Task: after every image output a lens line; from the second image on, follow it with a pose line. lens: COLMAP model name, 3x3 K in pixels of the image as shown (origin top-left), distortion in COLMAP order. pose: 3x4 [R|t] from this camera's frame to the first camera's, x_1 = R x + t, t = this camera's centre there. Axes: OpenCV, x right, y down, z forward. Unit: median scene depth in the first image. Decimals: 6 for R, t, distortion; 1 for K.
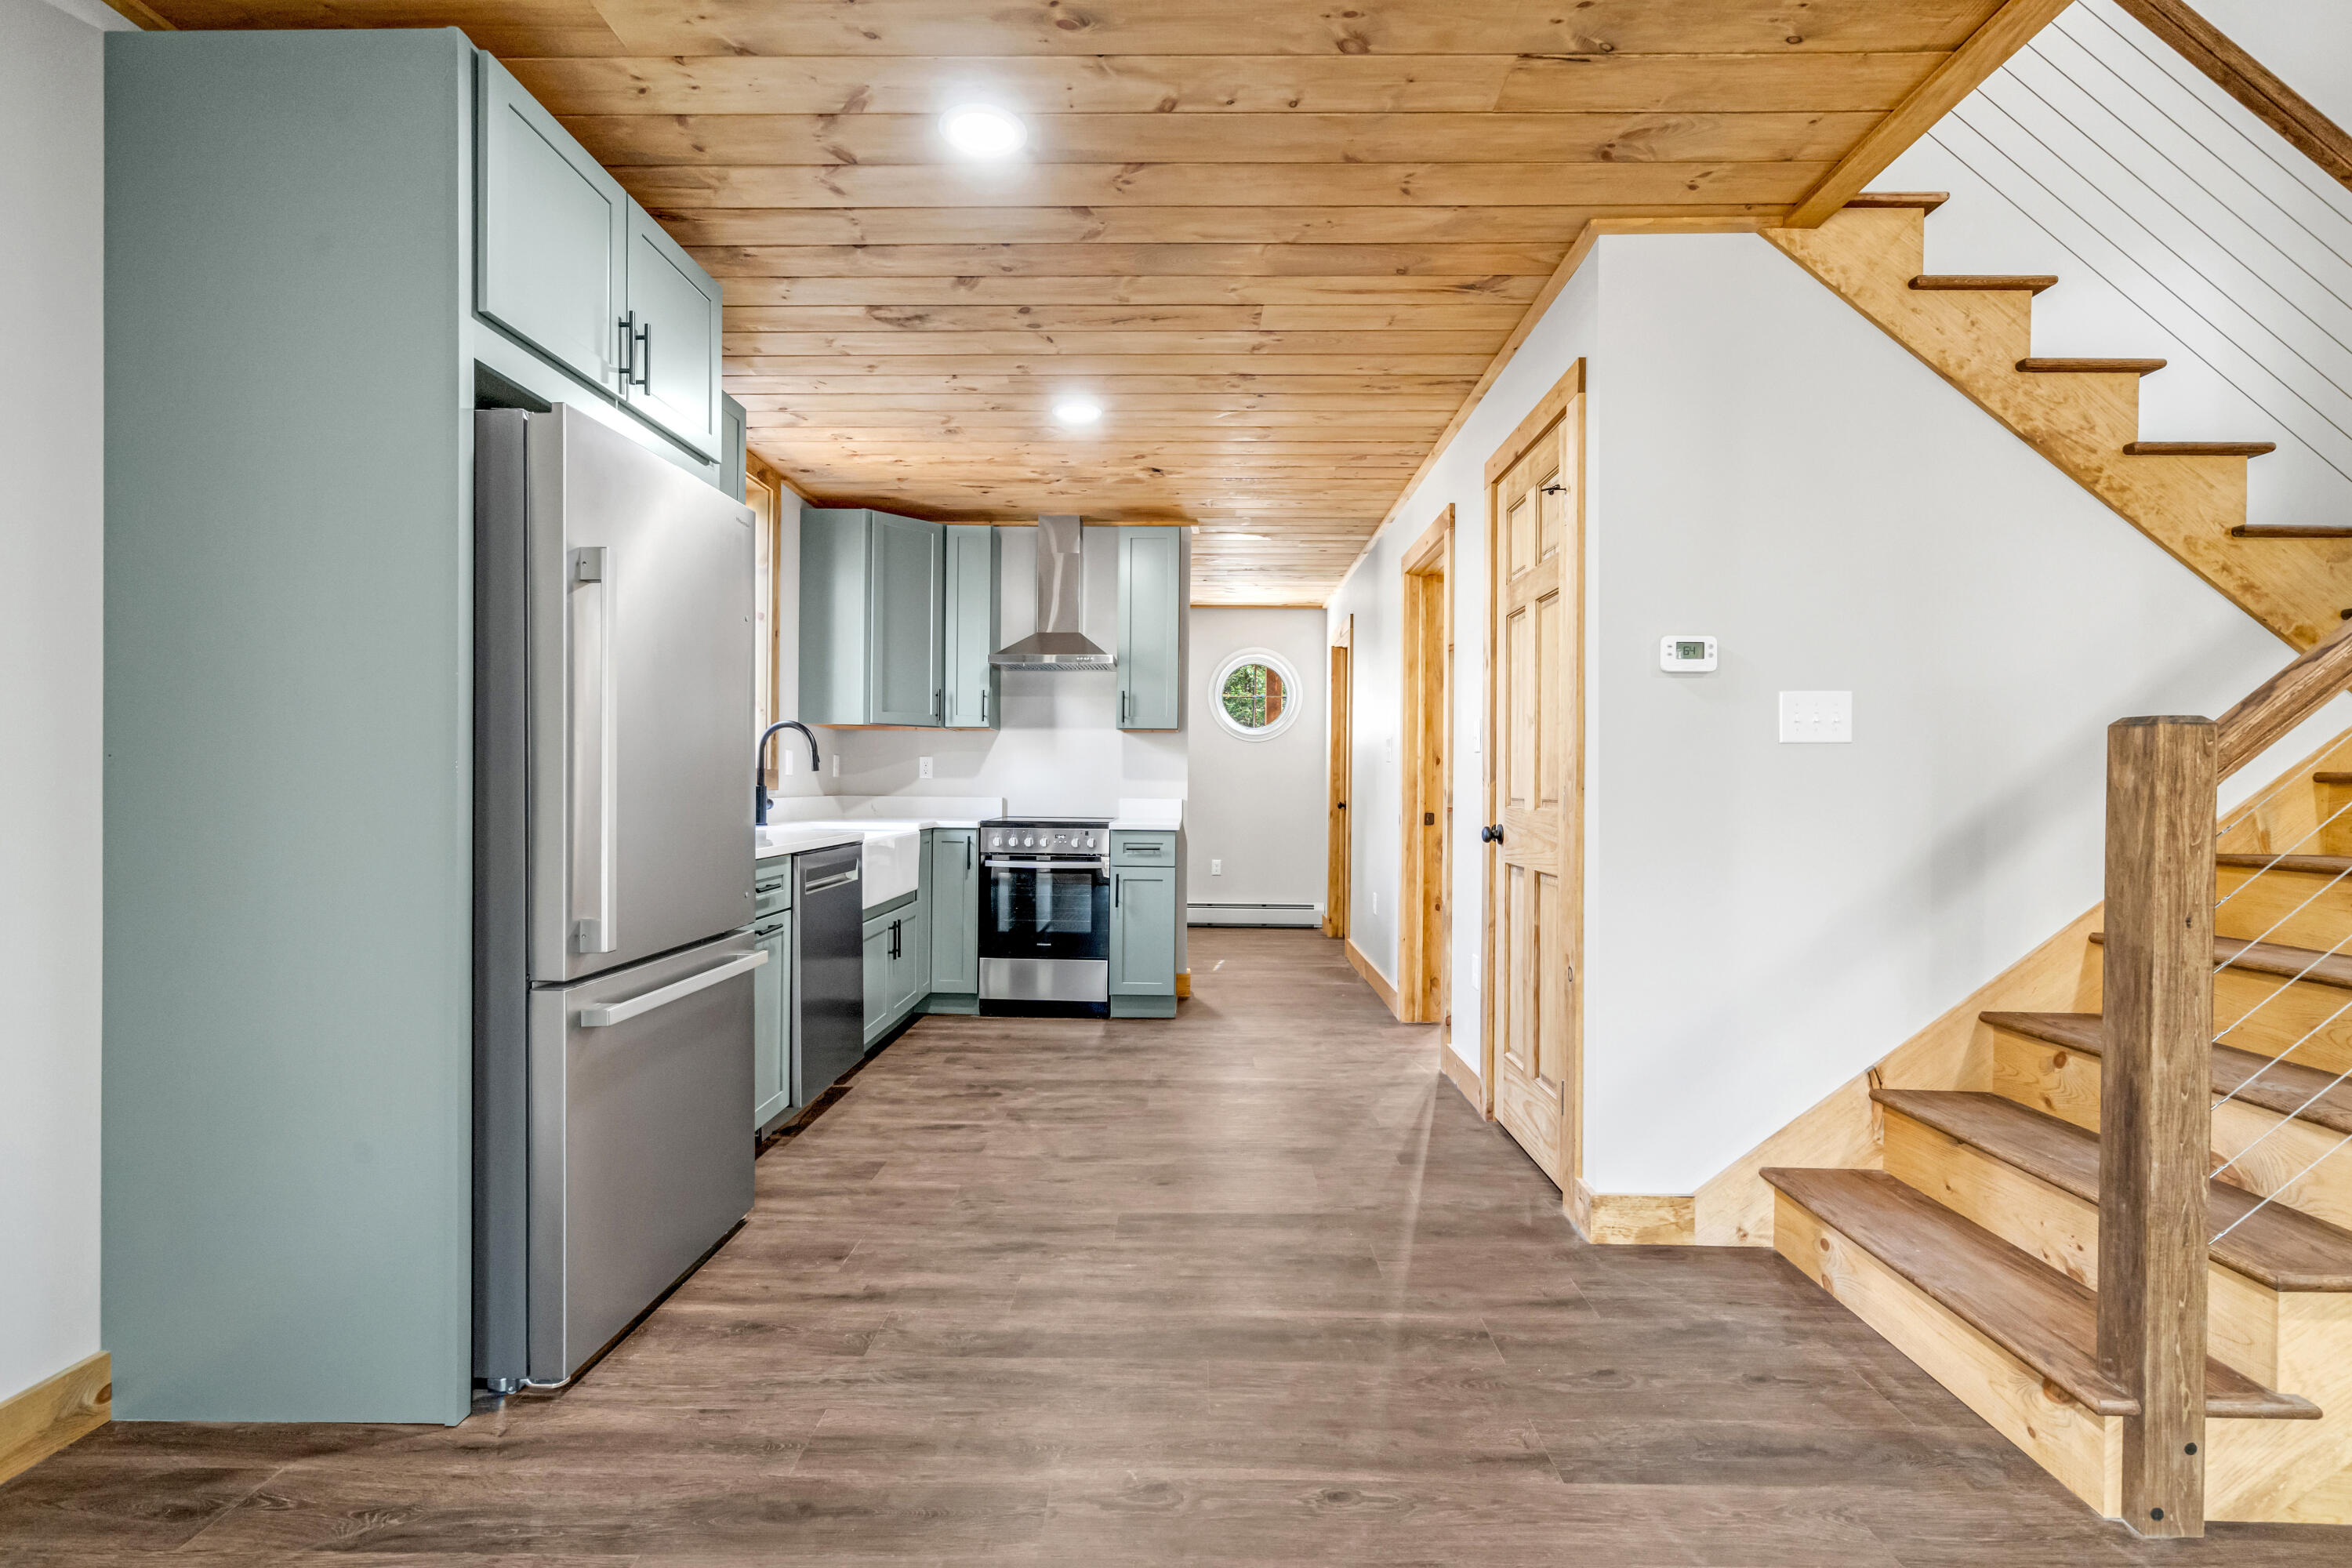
lens RADIAL K [[1100.9, 0, 1162.7], [0, 1100.9, 787.0], [0, 0, 1]] dist [0.000009, -0.000376]
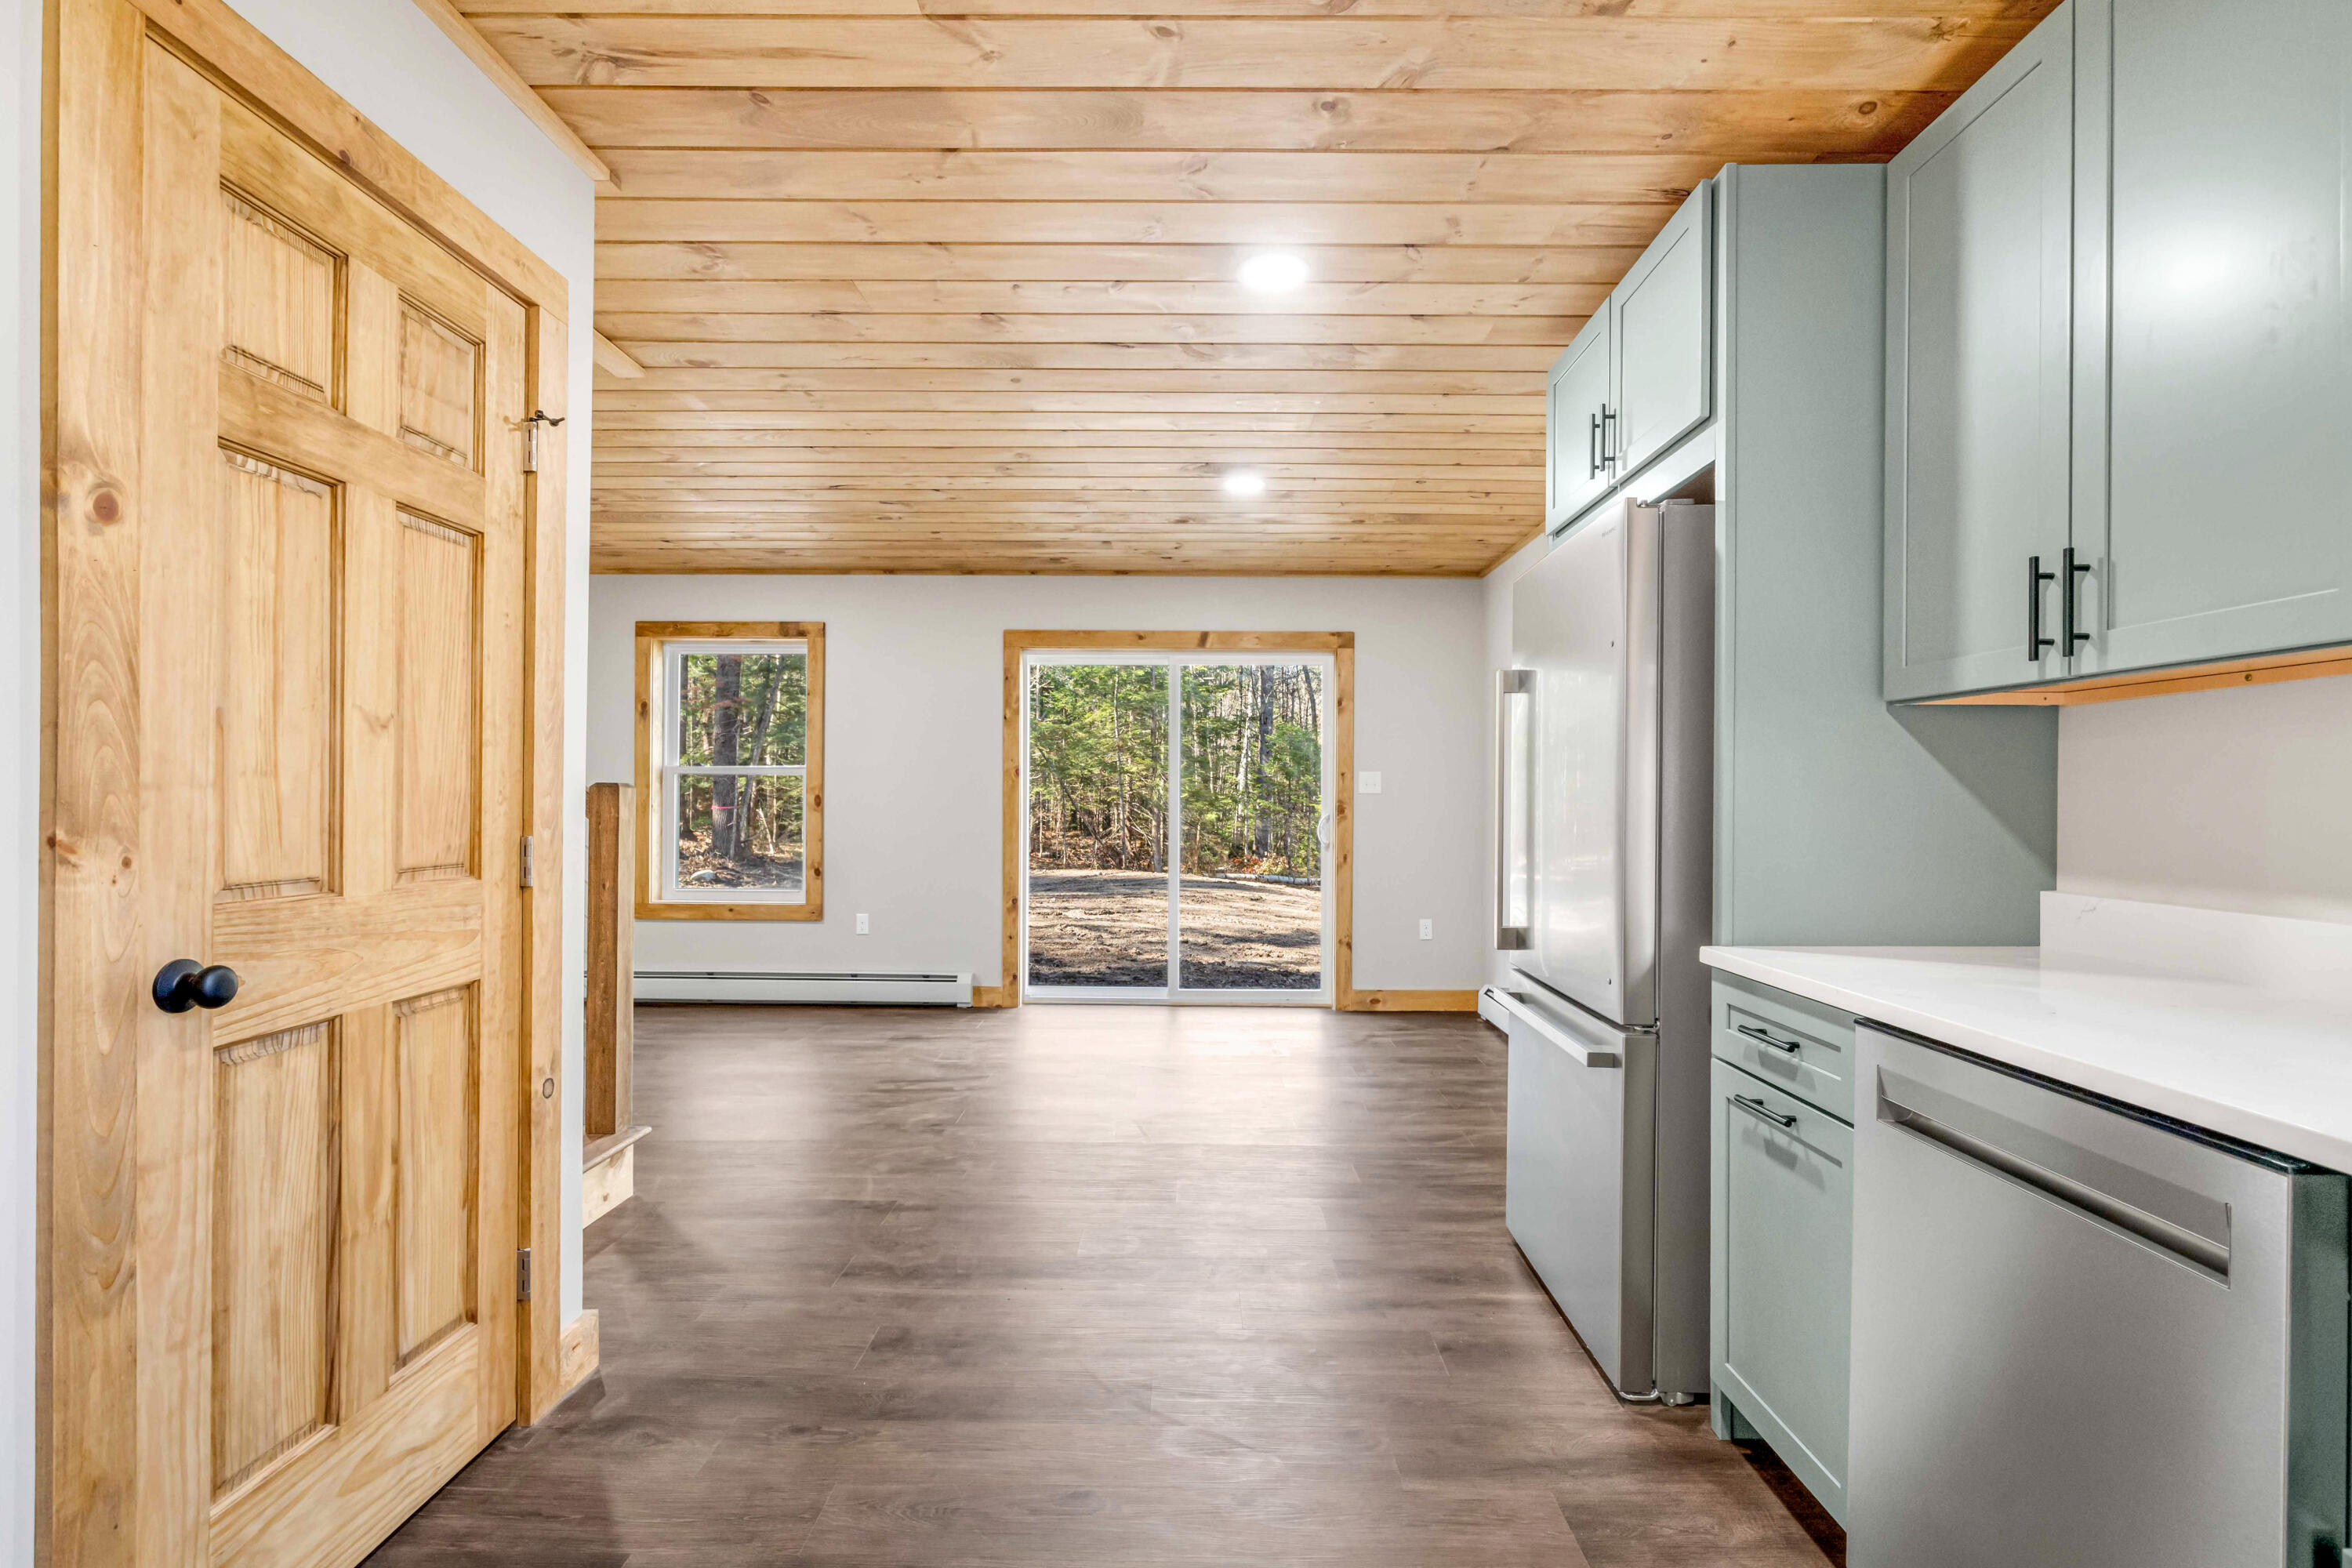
lens RADIAL K [[1100.9, 0, 1178.5], [0, 1100.9, 785.5], [0, 0, 1]] dist [0.000009, -0.000376]
pose [[-0.999862, -0.010694, -0.012731, -0.025766], [-0.010751, 0.999932, 0.004412, -0.024996], [0.012683, 0.004548, -0.999909, 0.972341]]
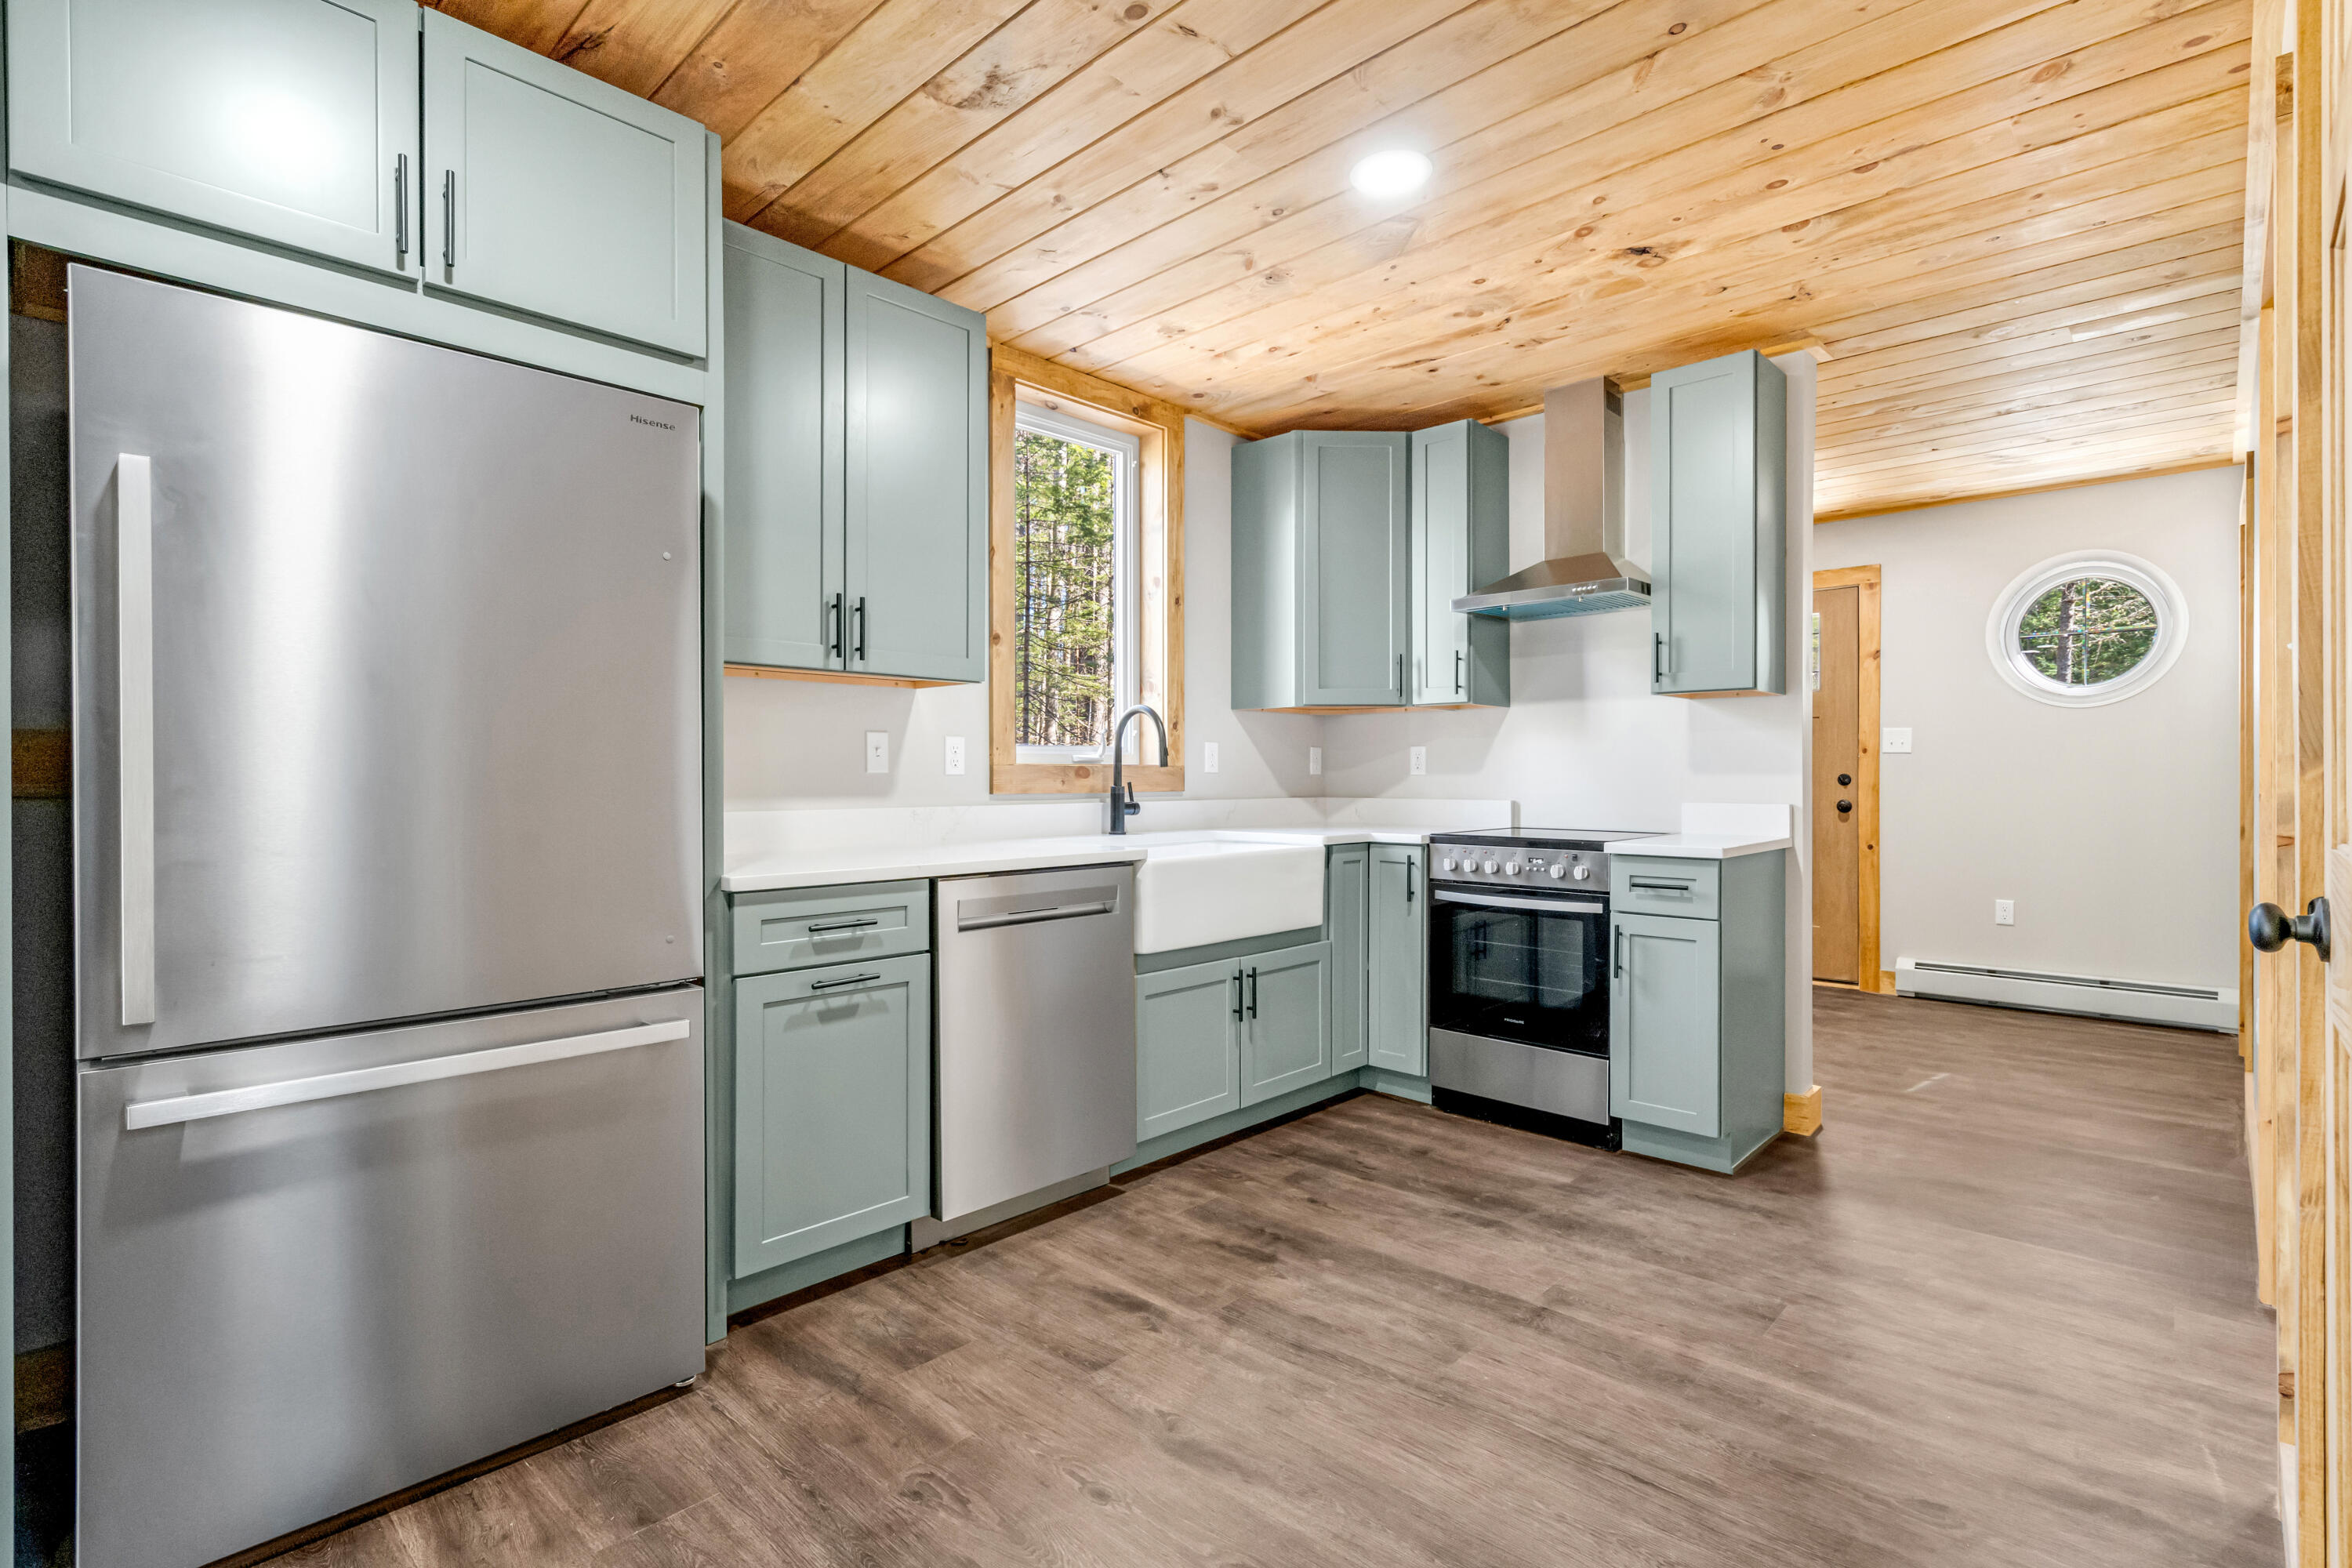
lens RADIAL K [[1100.9, 0, 1172.1], [0, 1100.9, 780.7], [0, 0, 1]] dist [0.000009, -0.000376]
pose [[0.745173, -0.007244, -0.666832, 0.187097], [0.004743, 0.999973, -0.005563, -0.000408], [0.666854, 0.000982, 0.745188, 0.366782]]
